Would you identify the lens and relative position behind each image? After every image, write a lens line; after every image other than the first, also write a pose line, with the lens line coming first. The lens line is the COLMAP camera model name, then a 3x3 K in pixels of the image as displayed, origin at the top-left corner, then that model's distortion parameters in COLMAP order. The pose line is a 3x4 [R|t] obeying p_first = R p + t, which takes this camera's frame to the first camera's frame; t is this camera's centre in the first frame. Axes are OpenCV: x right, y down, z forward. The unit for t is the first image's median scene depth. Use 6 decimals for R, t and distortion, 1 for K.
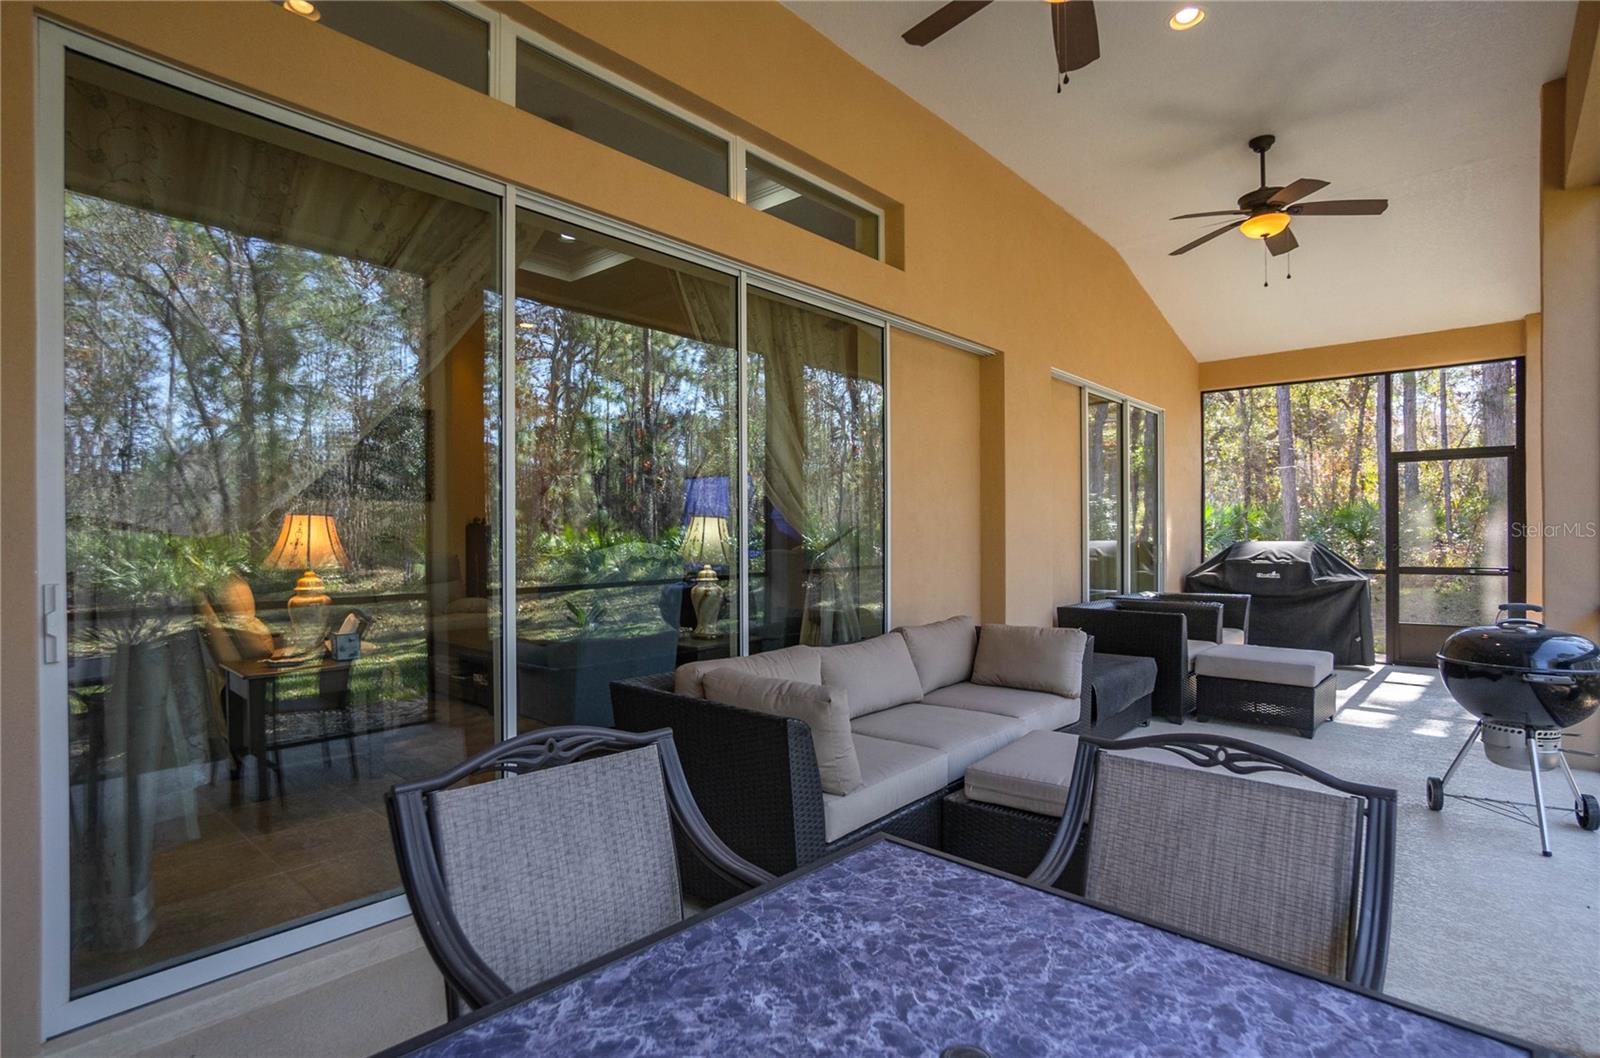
lens RADIAL K [[808.1, 0, 800.0], [0, 808.1, 529.0], [0, 0, 1]] dist [0.001290, 0.000965]
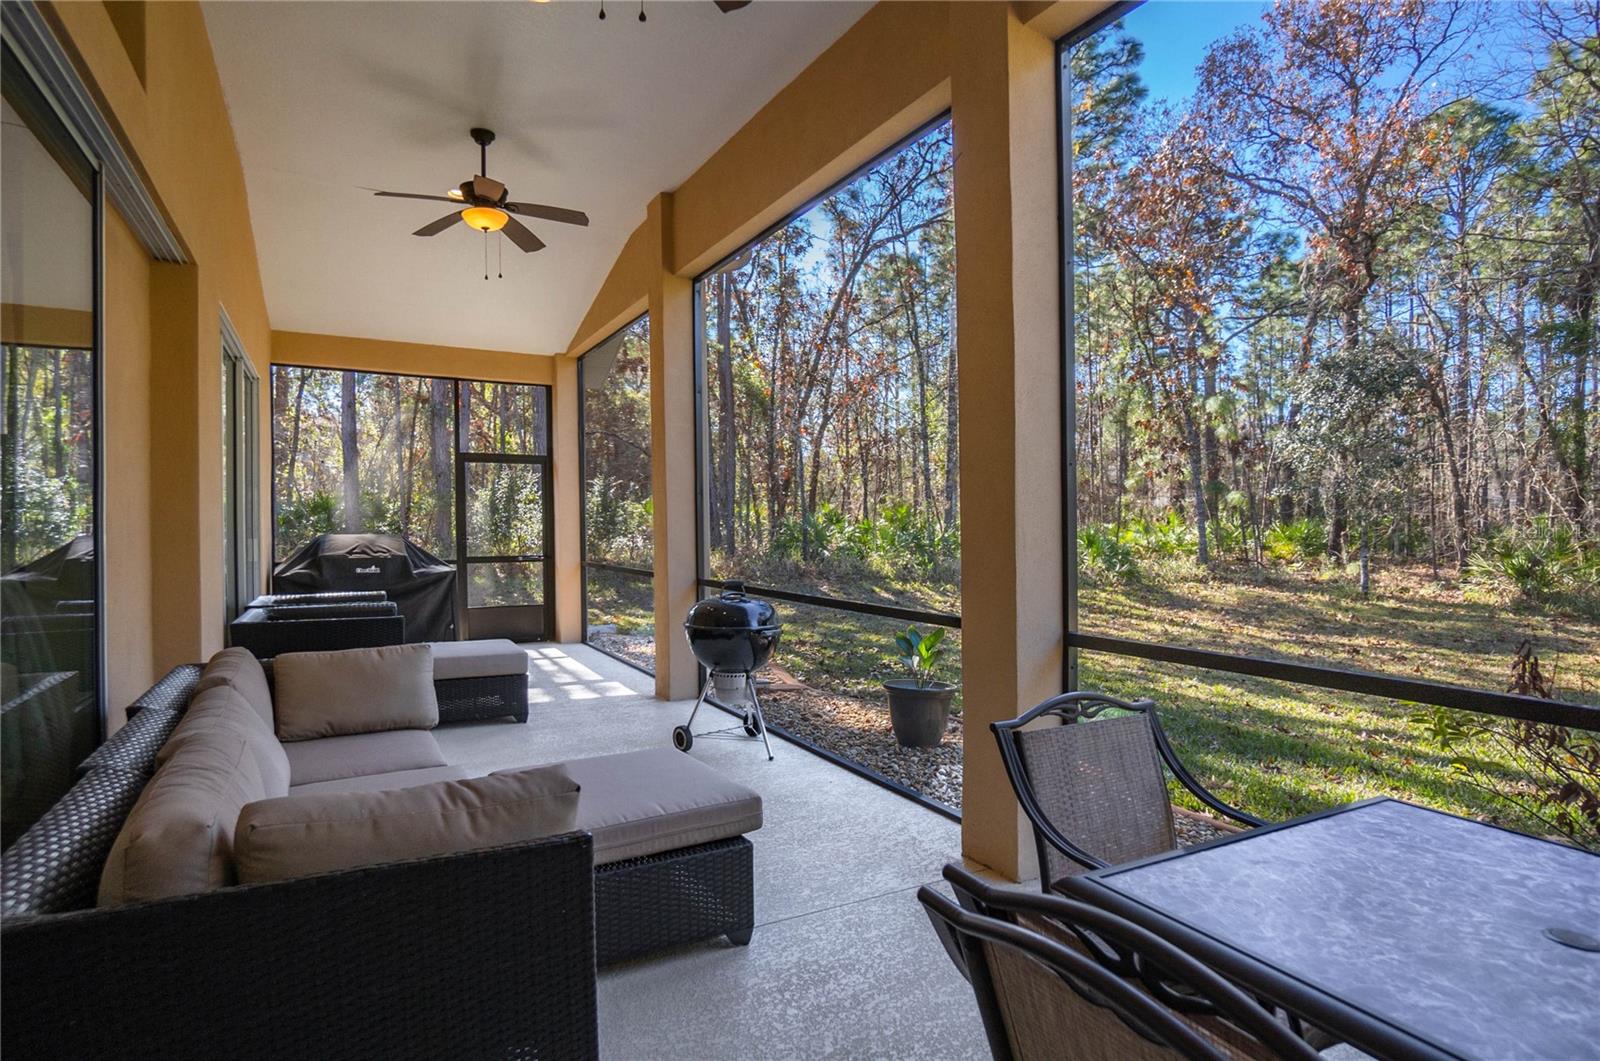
lens RADIAL K [[808.1, 0, 800.0], [0, 808.1, 530.5], [0, 0, 1]] dist [0.001290, 0.000965]
pose [[0.324931, 0.004369, 0.945728, -0.366732], [-0.015197, 0.999884, 0.000602, 0.003781], [-0.945616, -0.014567, 0.324959, 0.447862]]
